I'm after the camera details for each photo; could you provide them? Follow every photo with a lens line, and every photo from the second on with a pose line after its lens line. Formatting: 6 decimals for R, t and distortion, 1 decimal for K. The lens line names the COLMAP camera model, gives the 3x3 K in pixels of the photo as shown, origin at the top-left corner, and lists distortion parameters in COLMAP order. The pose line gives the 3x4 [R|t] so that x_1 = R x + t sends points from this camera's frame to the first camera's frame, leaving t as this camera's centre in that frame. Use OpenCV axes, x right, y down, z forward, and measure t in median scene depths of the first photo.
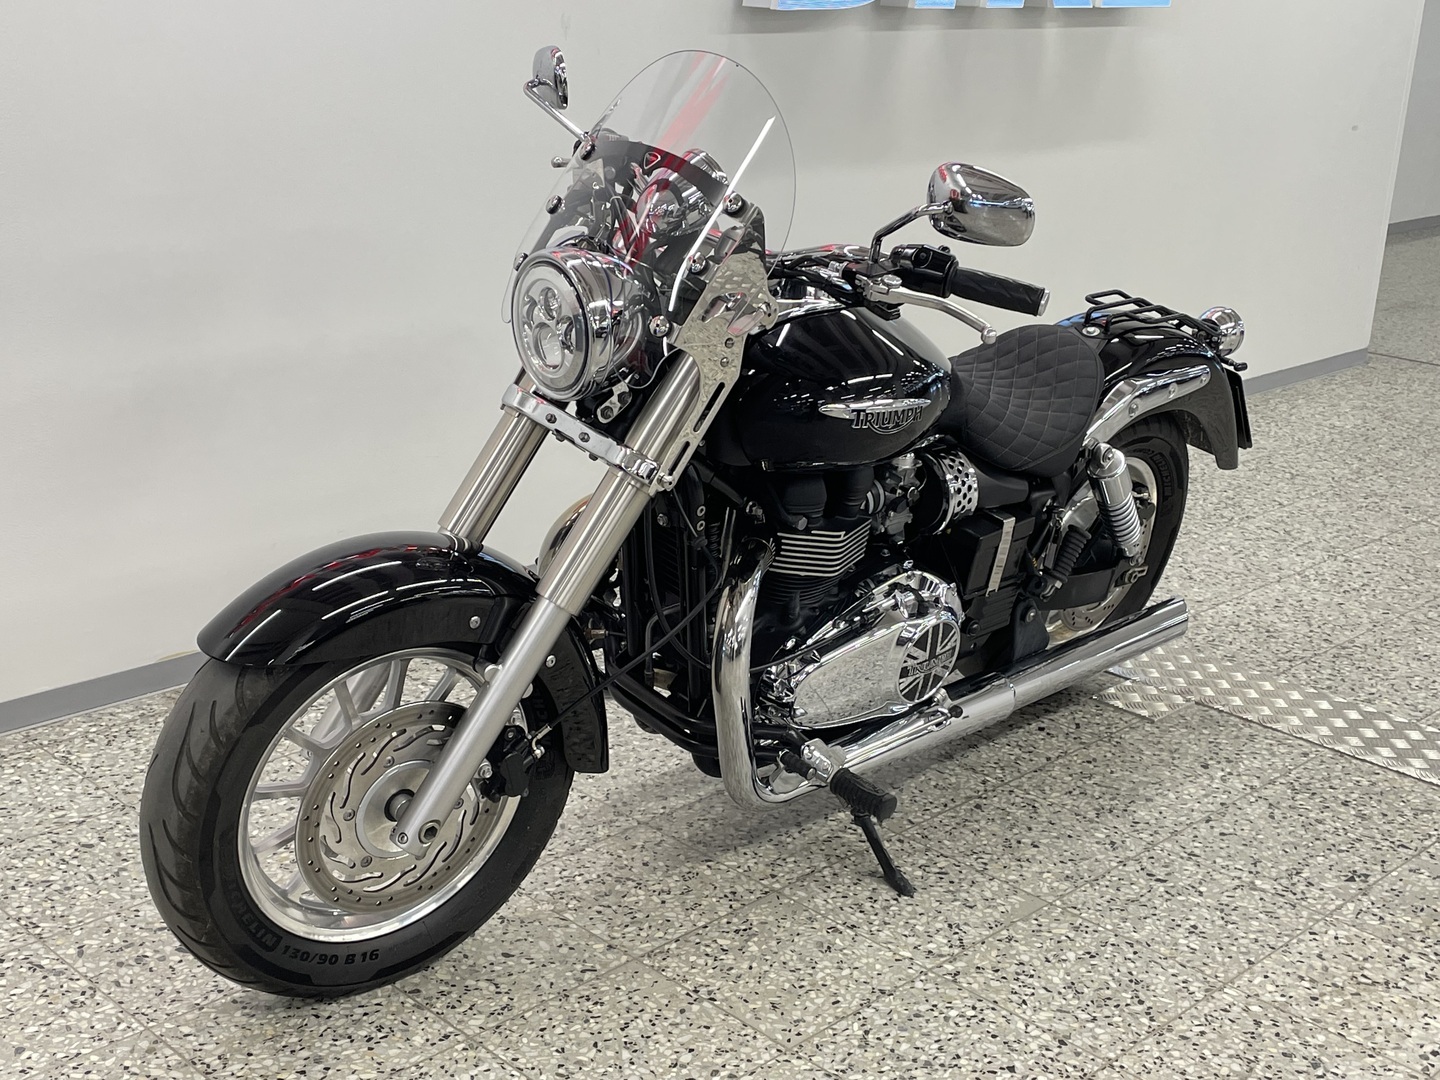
lens RADIAL K [[1836.6, 0, 679.7], [0, 1836.6, 531.4], [0, 0, 1]] dist [0.150127, -0.320086]
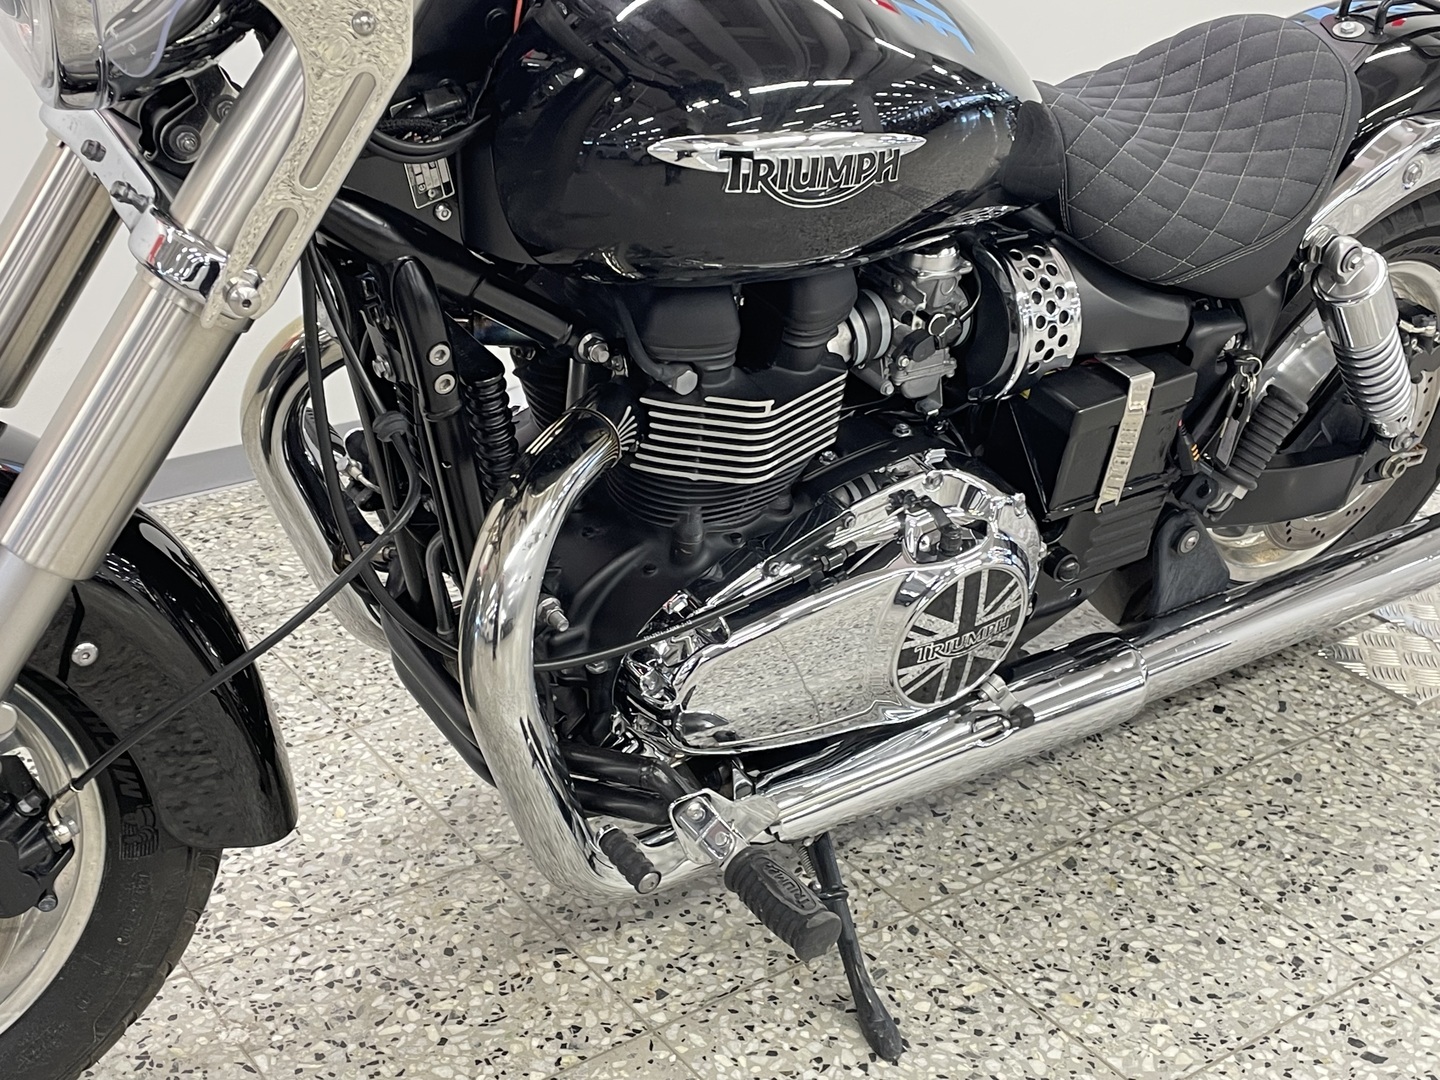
lens RADIAL K [[1836.4, 0, 720.0], [0, 1836.4, 540.0], [0, 0, 1]] dist [0.119046, -0.234614]
pose [[0.987877, 0.055037, -0.145157, 0.142020], [-0.036121, 0.990873, 0.129872, -0.025541], [0.150980, -0.123054, 0.980848, 0.459900]]
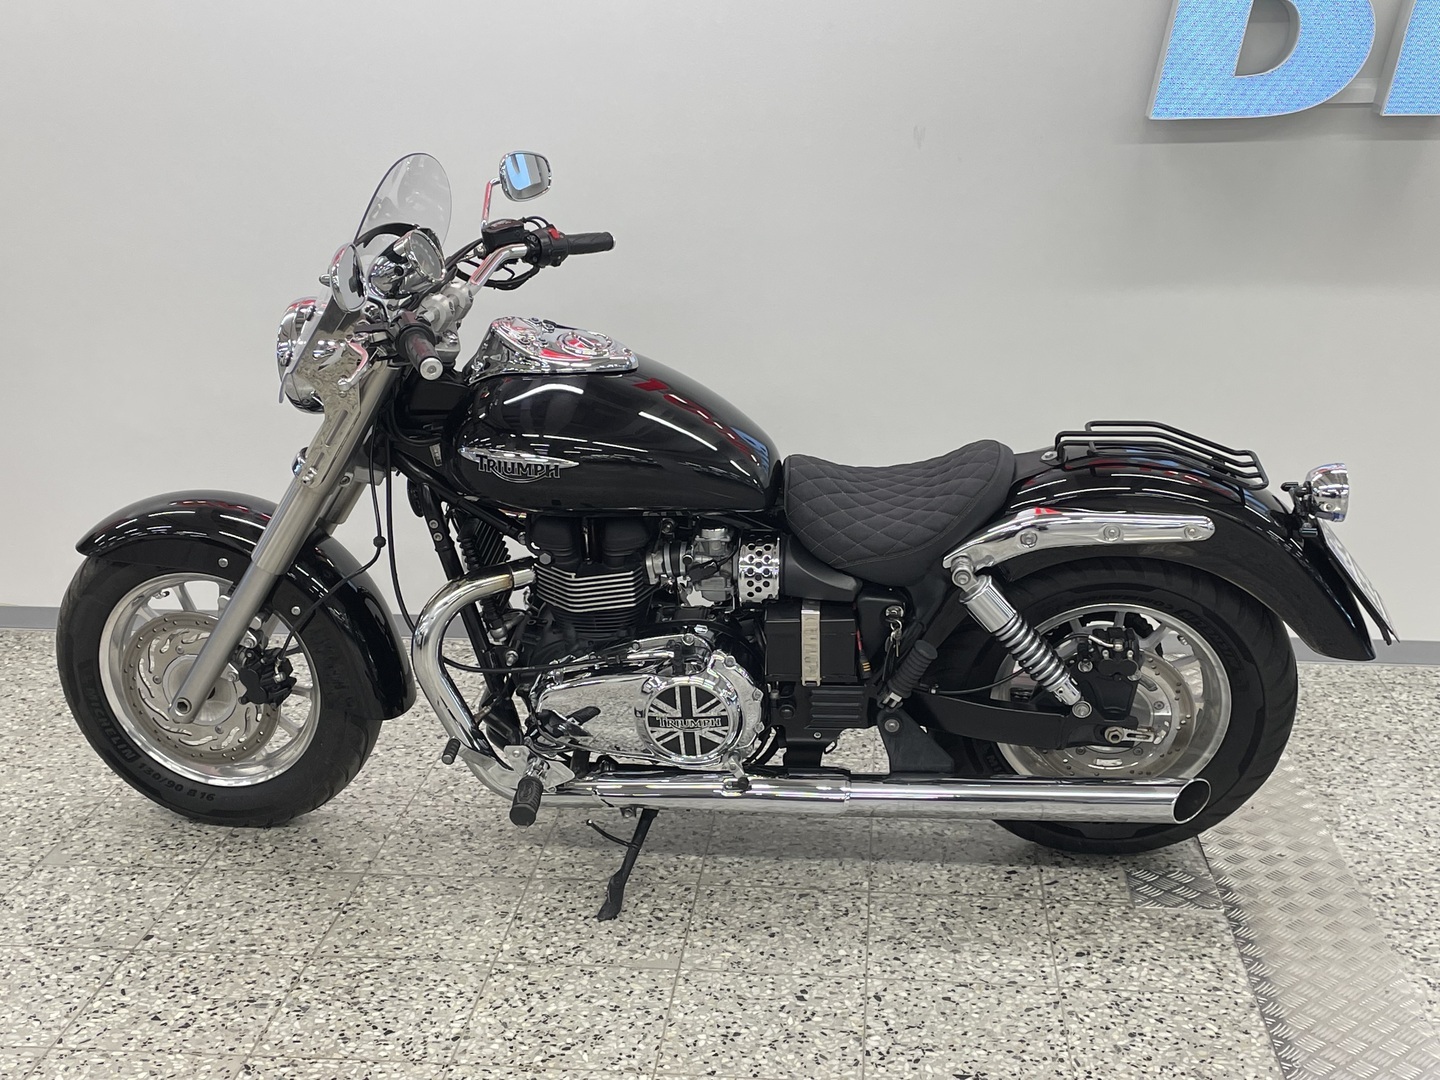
lens RADIAL K [[1836.6, 0, 679.7], [0, 1836.6, 531.4], [0, 0, 1]] dist [0.150127, -0.320086]
pose [[0.633132, 0.159387, -0.757456, 0.921956], [-0.204189, 0.978299, 0.035183, -0.073372], [0.746626, 0.132388, 0.651938, 0.286294]]
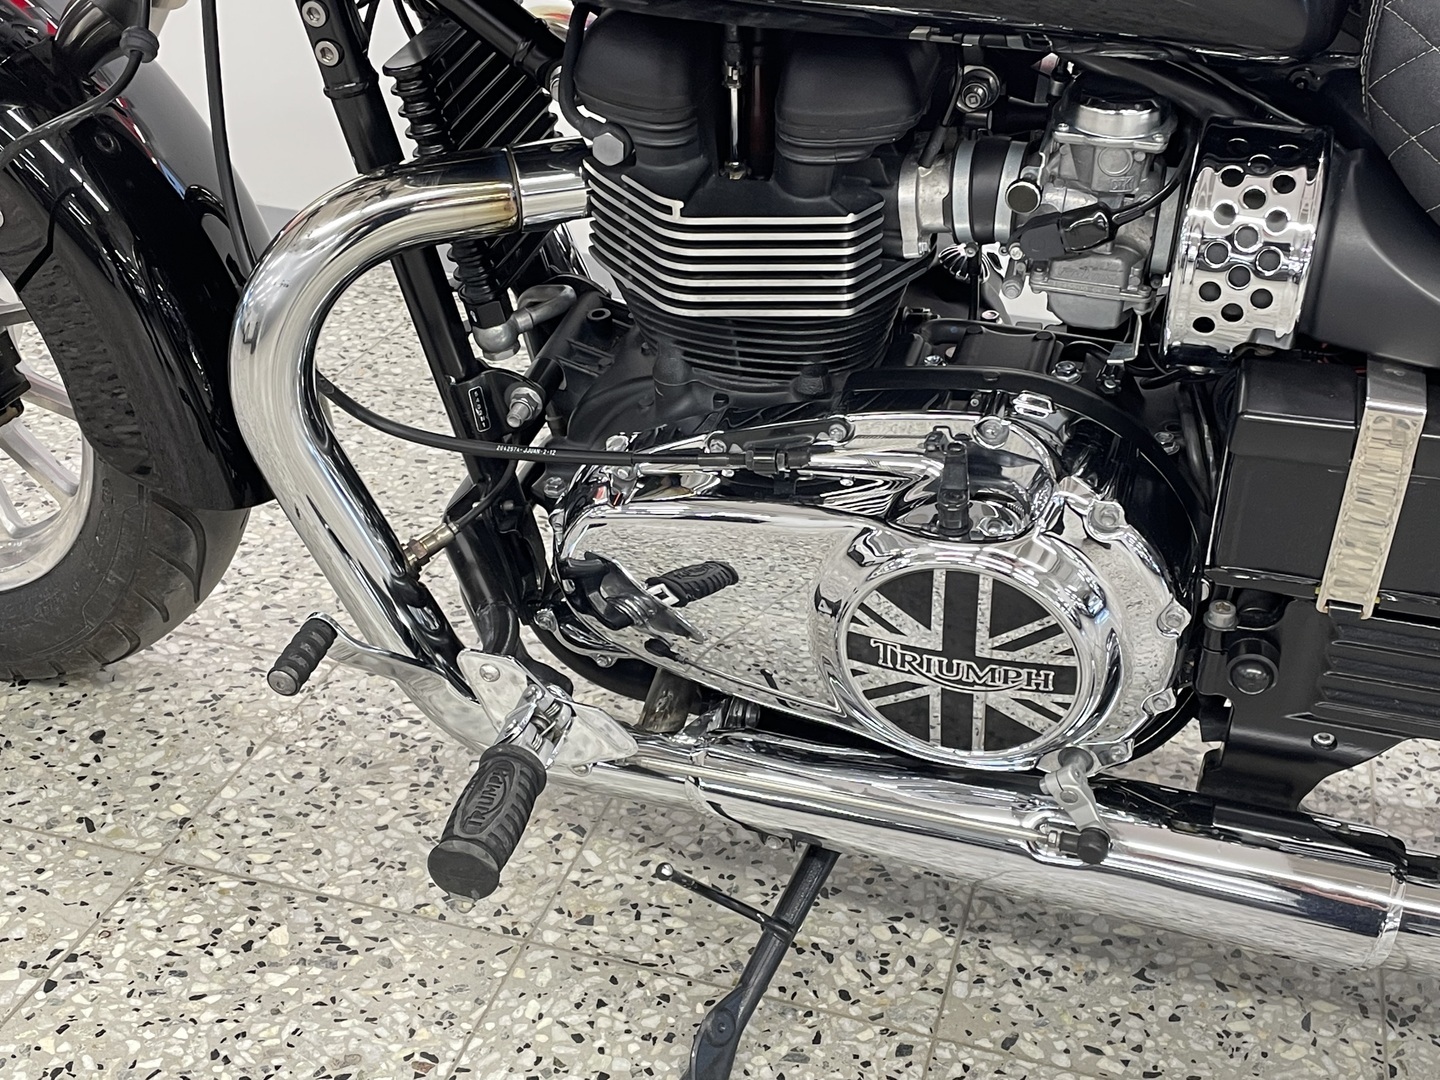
lens RADIAL K [[1836.4, 0, 720.0], [0, 1836.4, 540.0], [0, 0, 1]] dist [0.119046, -0.234614]
pose [[0.499489, 0.386757, -0.775197, 0.390970], [-0.296766, 0.917063, 0.266318, -0.037397], [0.813905, 0.097029, 0.572839, 0.743199]]
